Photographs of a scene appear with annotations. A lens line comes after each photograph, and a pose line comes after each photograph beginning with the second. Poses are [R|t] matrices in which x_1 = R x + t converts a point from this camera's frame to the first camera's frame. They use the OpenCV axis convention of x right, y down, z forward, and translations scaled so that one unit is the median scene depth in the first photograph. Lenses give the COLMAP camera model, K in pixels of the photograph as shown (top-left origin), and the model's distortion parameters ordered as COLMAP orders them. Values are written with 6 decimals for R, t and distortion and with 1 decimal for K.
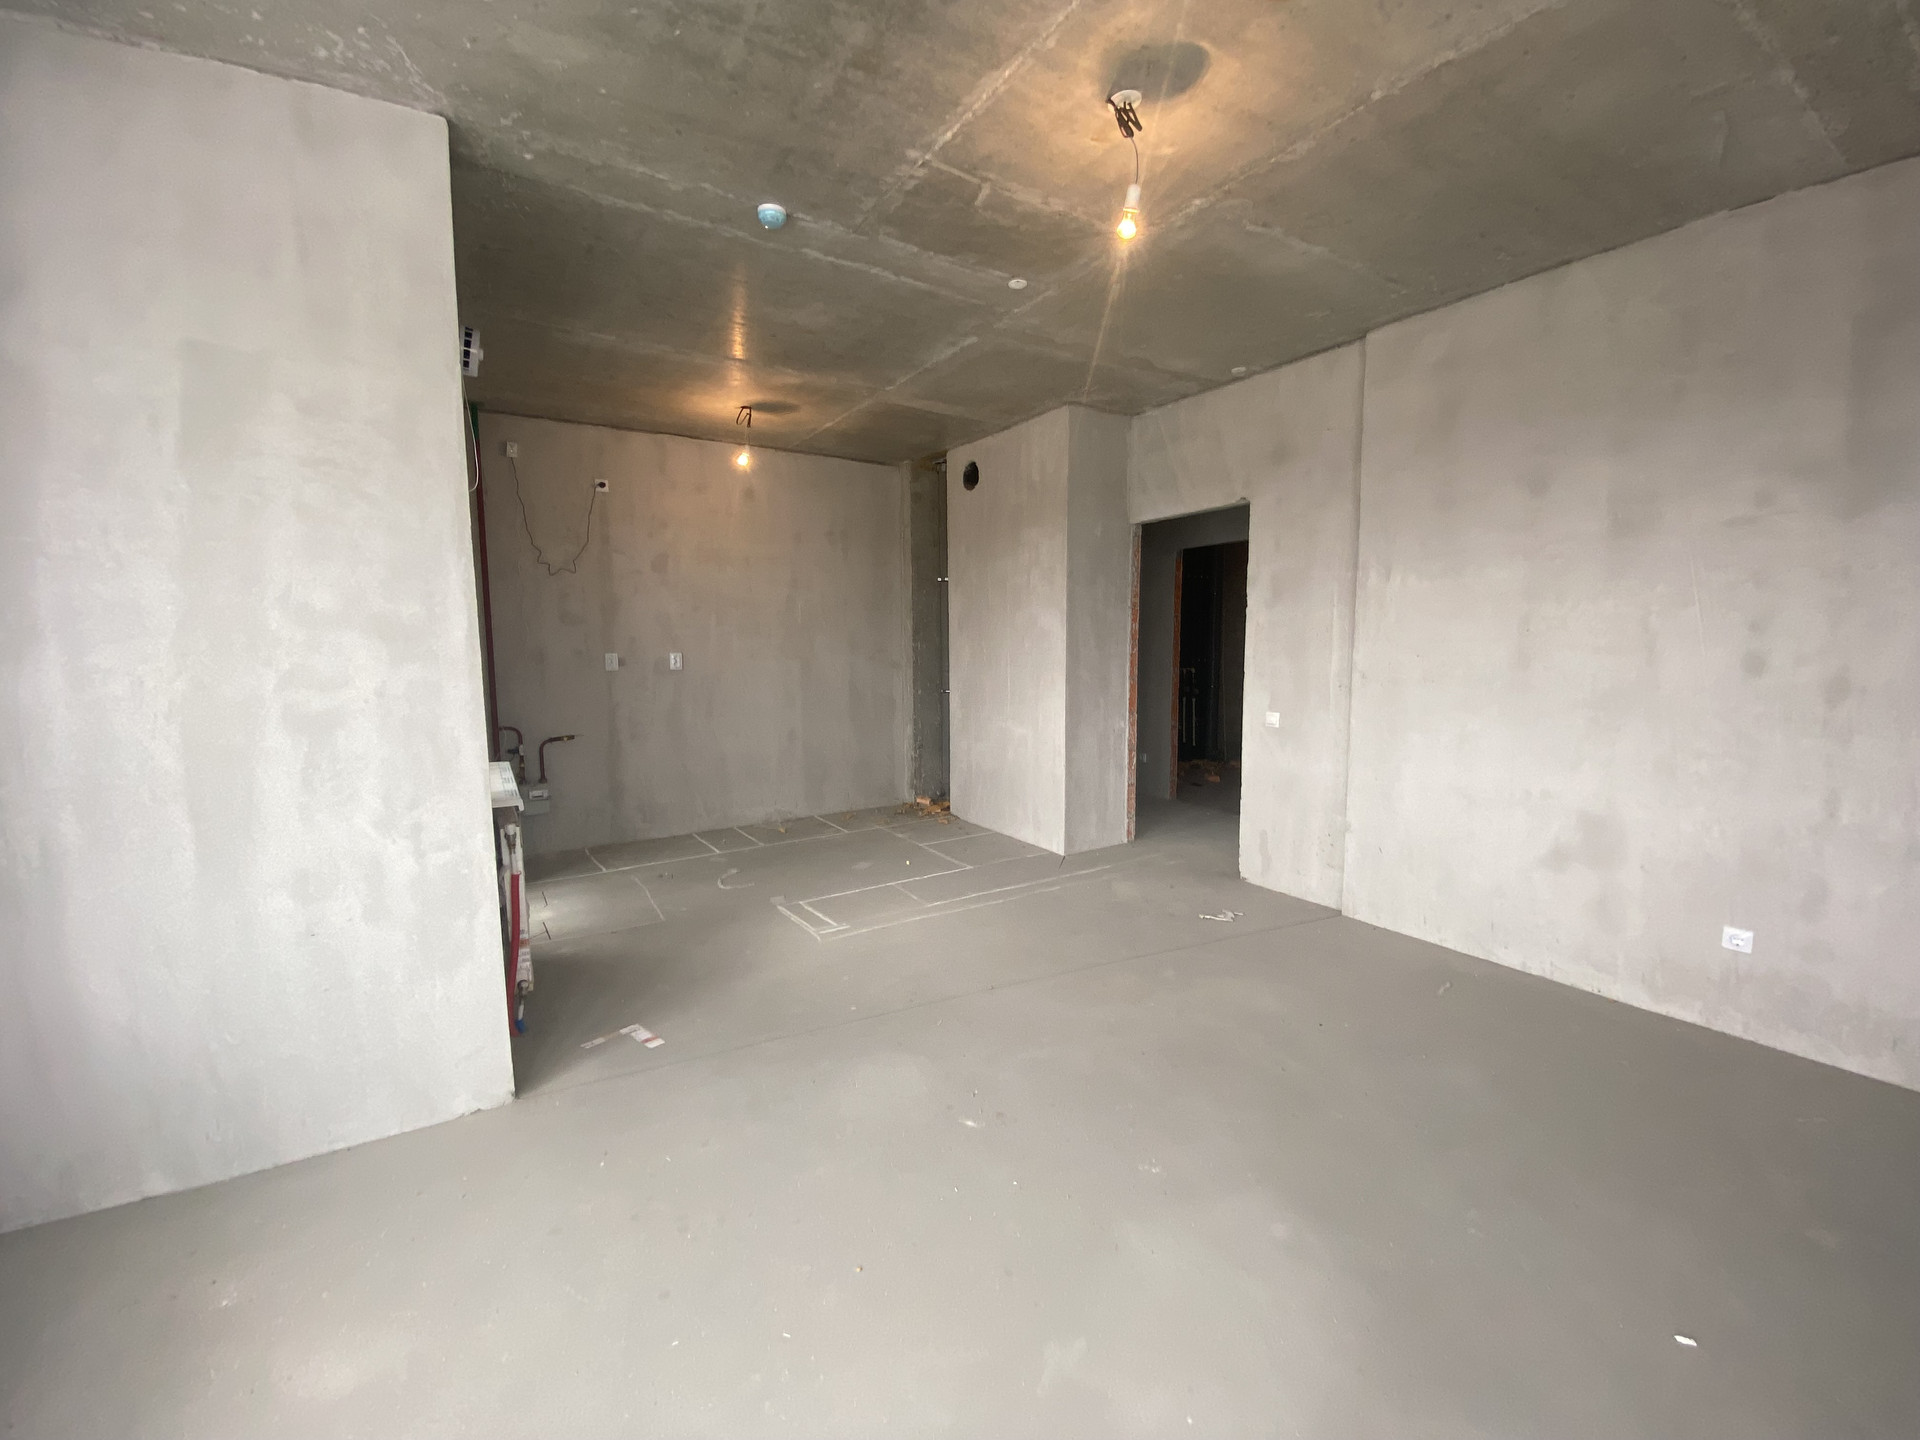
lens RADIAL K [[779.5, 0, 960.0], [0, 779.5, 720.0], [0, 0, 1]] dist [0.017655, -0.021016]
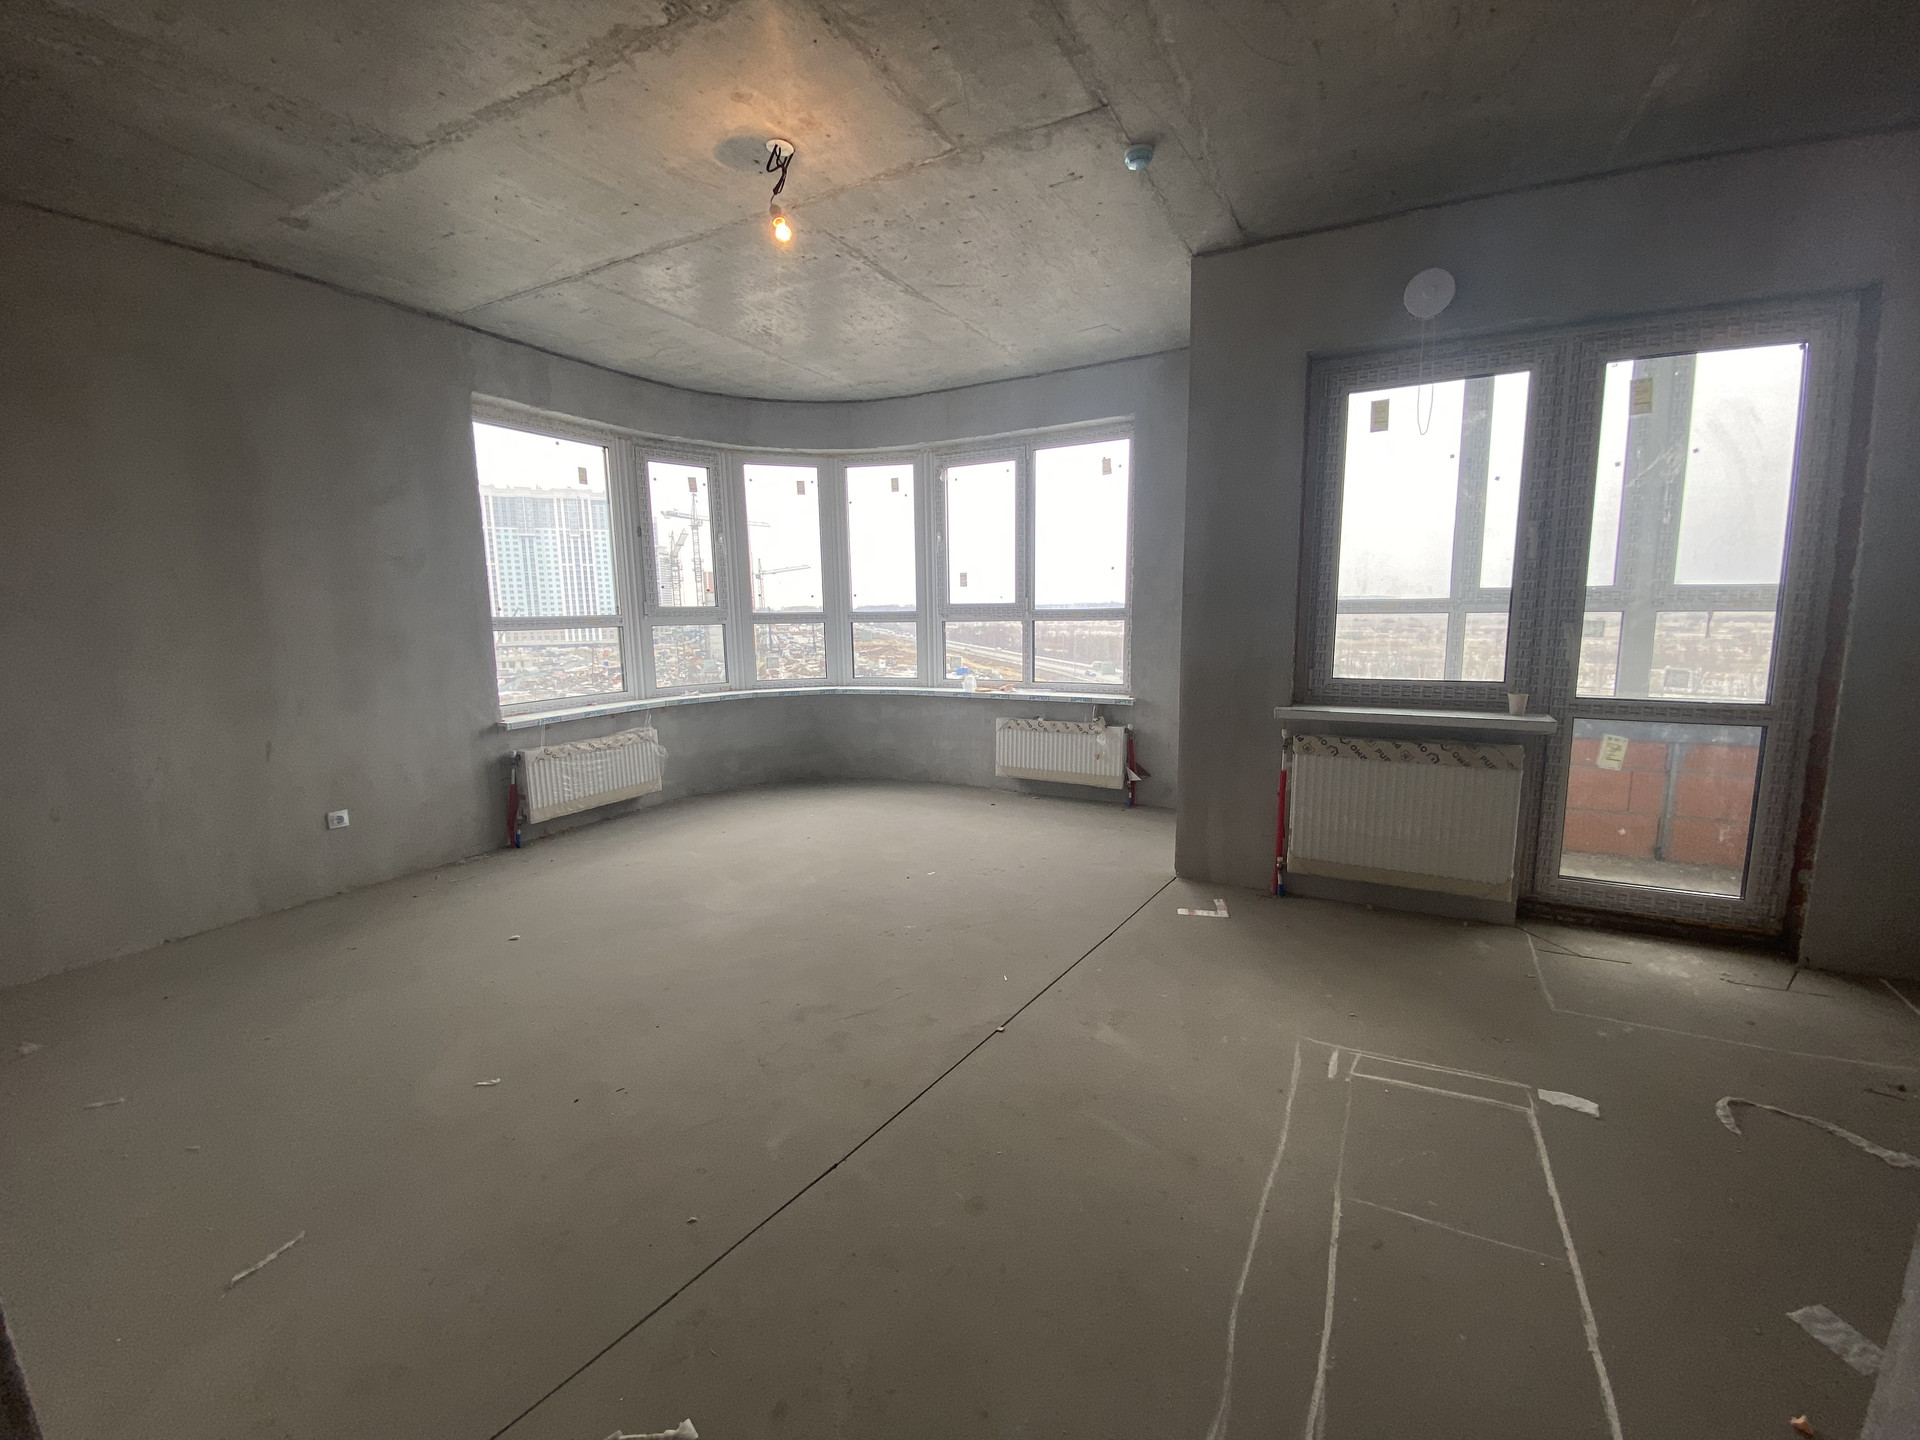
lens RADIAL K [[779.5, 0, 960.0], [0, 779.5, 720.0], [0, 0, 1]] dist [0.017655, -0.021016]
pose [[-0.875713, 0.089407, -0.474483, 0.337060], [-0.029984, 0.970739, 0.238256, -0.115965], [0.481901, 0.222871, -0.847408, 1.278736]]
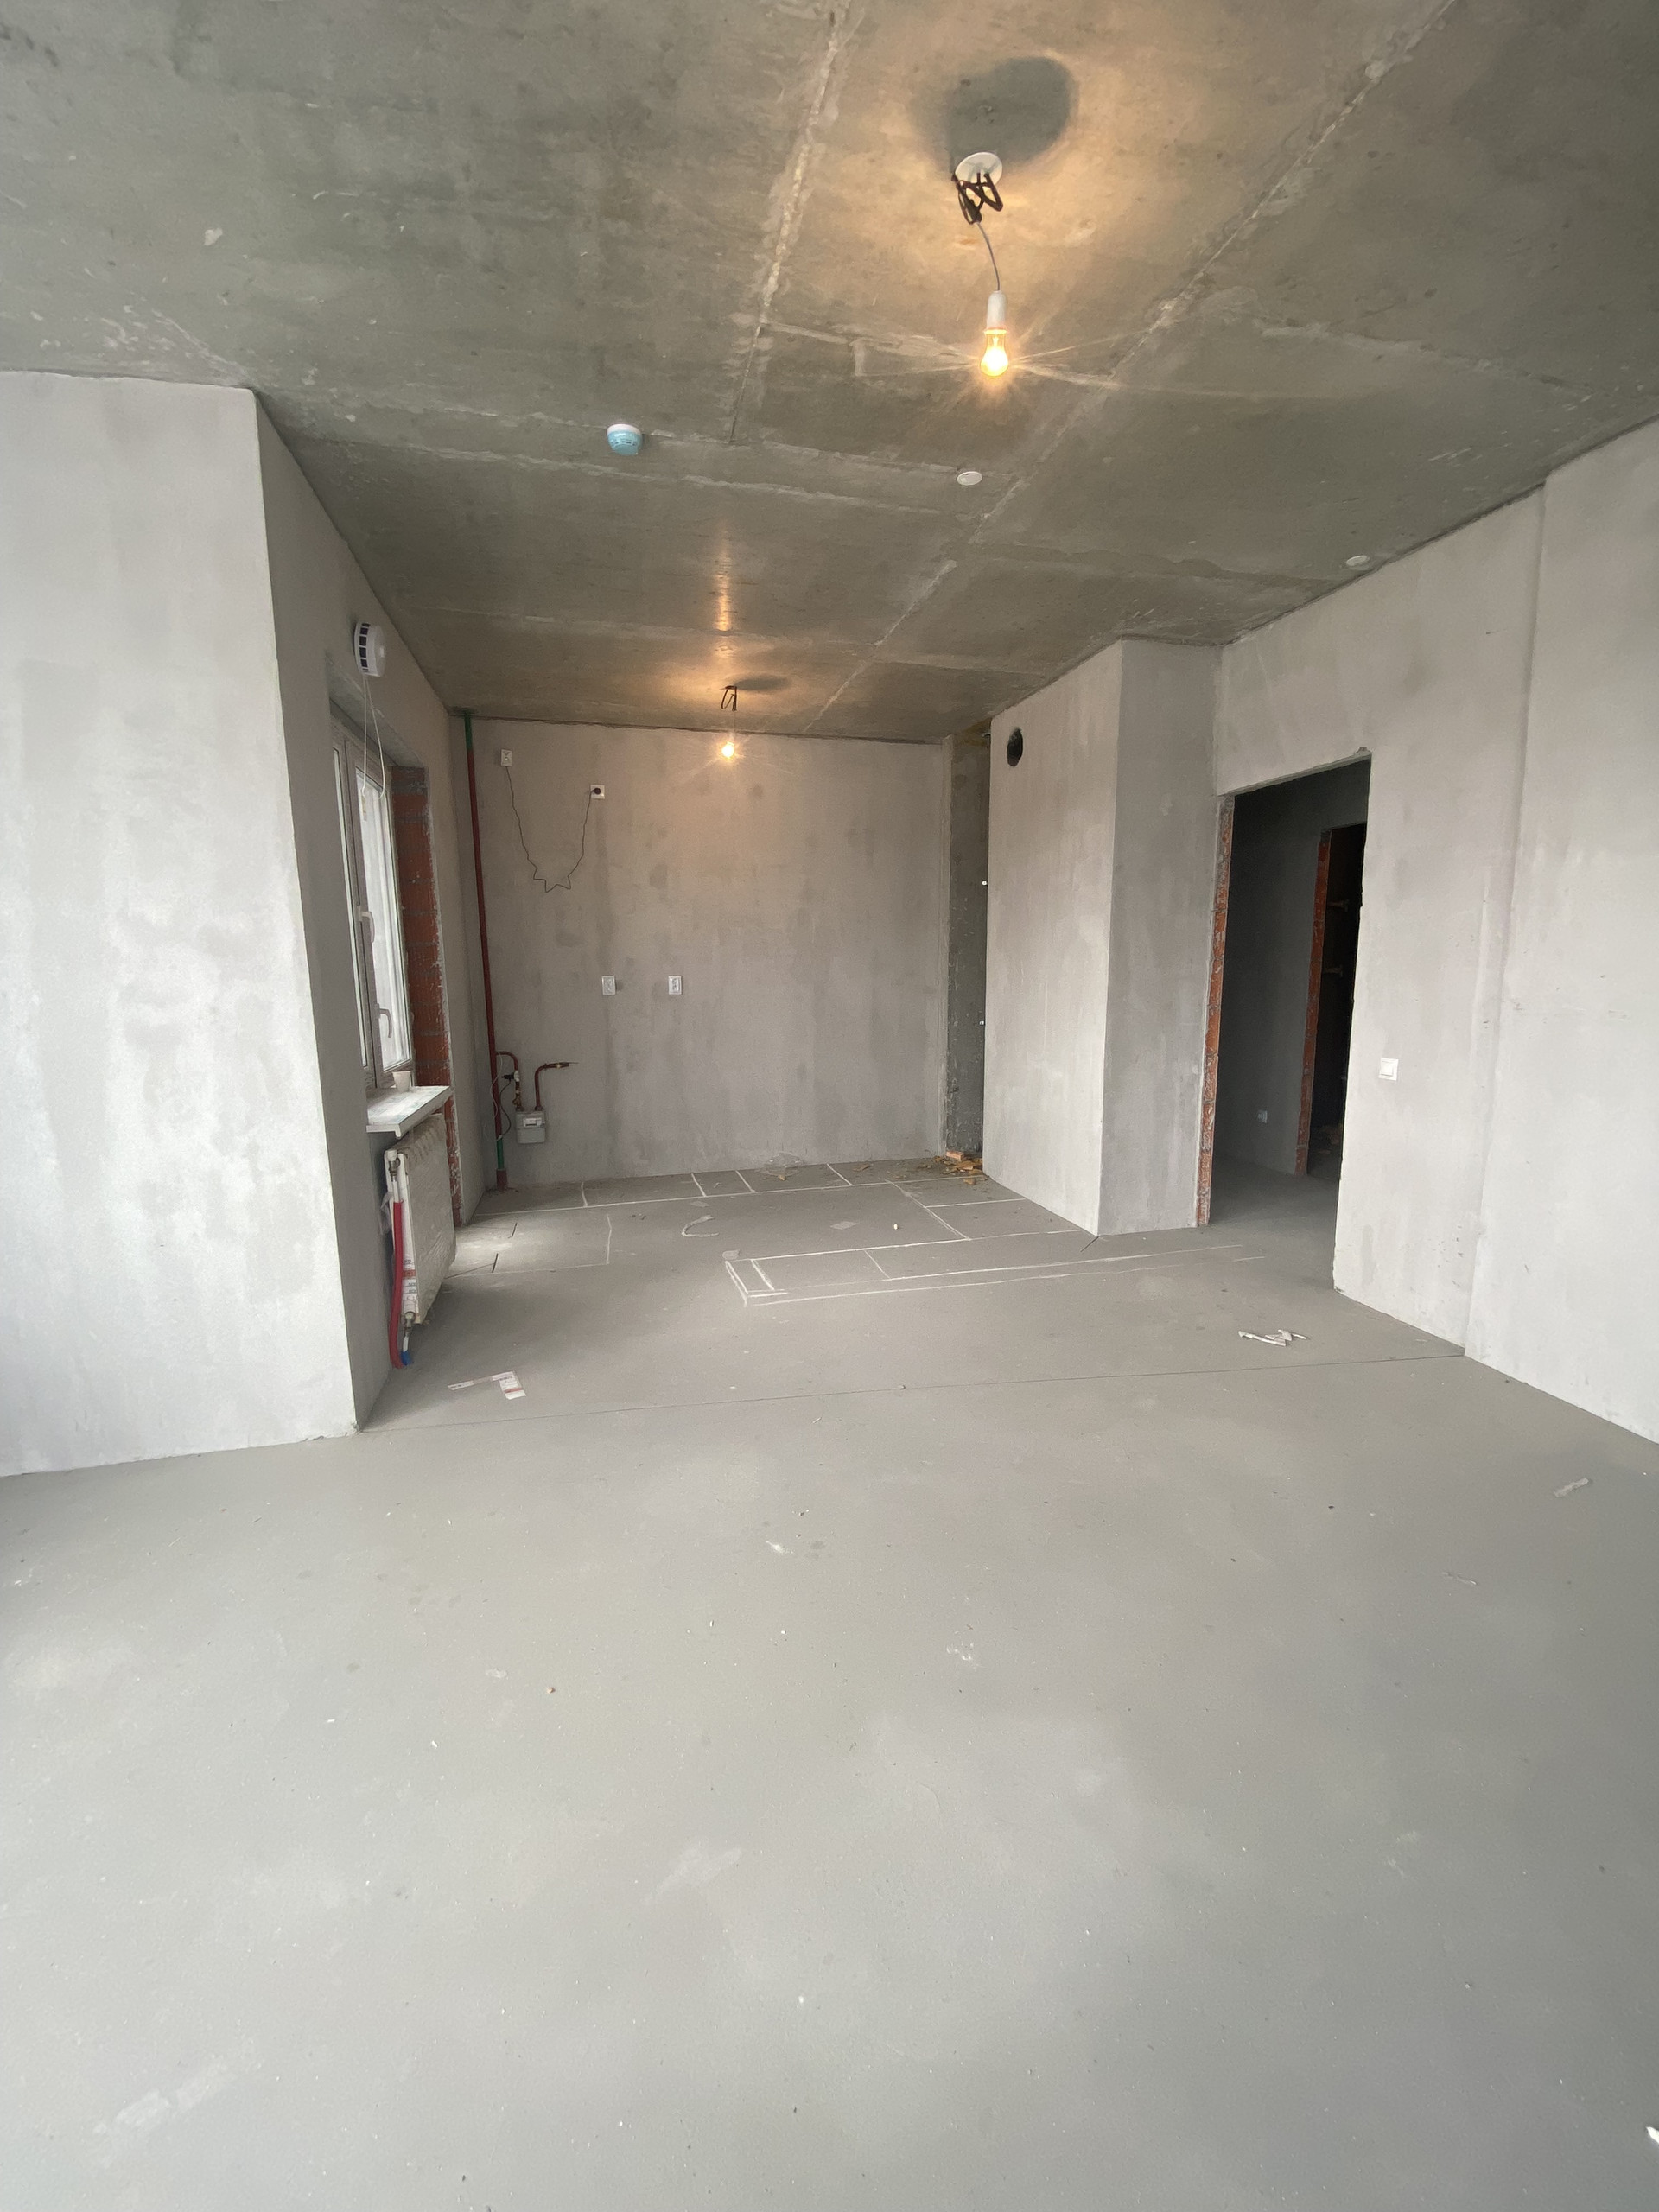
lens RADIAL K [[898.1, 0, 833.7], [0, 898.1, 1107.3], [0, 0, 1]] dist [0.017655, -0.021016]
pose [[0.949730, 0.045291, -0.309776, 0.199641], [-0.028149, 0.997826, 0.059587, -0.000681], [0.311801, -0.047872, 0.948941, 0.086586]]
